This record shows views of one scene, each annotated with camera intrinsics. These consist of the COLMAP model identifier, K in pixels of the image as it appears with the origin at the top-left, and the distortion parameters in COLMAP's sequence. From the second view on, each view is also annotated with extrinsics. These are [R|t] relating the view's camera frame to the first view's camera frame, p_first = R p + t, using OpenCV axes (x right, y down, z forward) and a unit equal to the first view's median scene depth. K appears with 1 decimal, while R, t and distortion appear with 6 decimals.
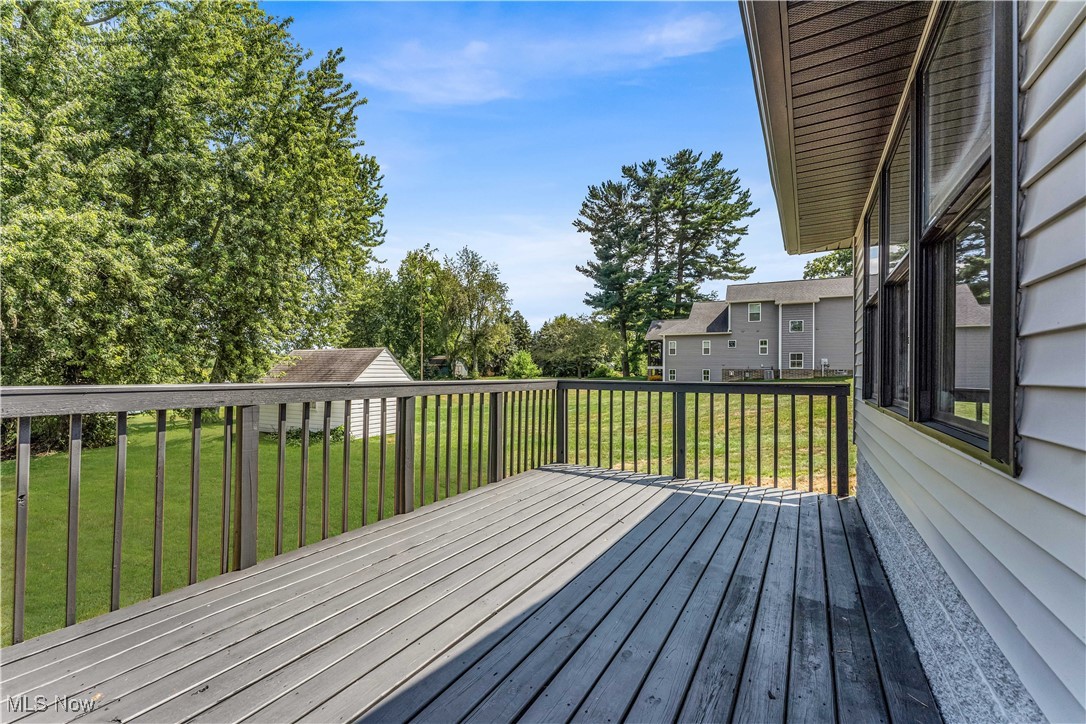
lens RADIAL K [[441.7, 0, 535.7], [0, 441.7, 368.6], [0, 0, 1]] dist [-0.000266, 0.000183]
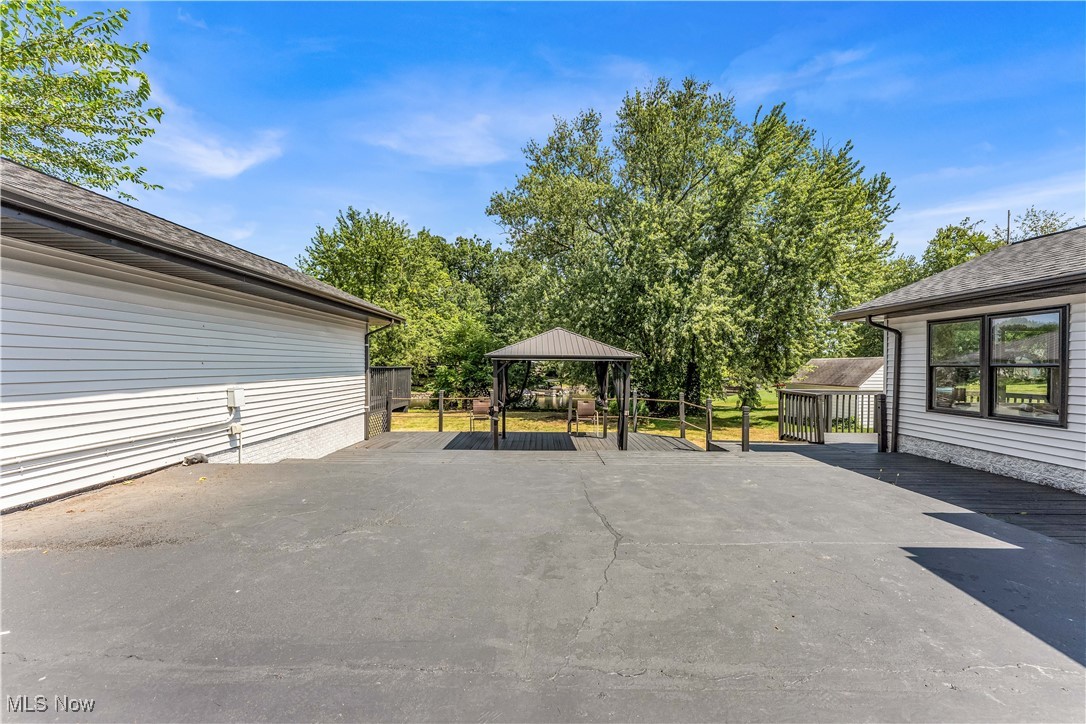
lens RADIAL K [[441.7, 0, 535.7], [0, 441.7, 368.6], [0, 0, 1]] dist [-0.000266, 0.000183]
pose [[0.513262, 0.000042, -0.858232, 0.207271], [0.006501, 0.999971, 0.003937, -0.026911], [0.858207, -0.007600, 0.513247, -0.483232]]
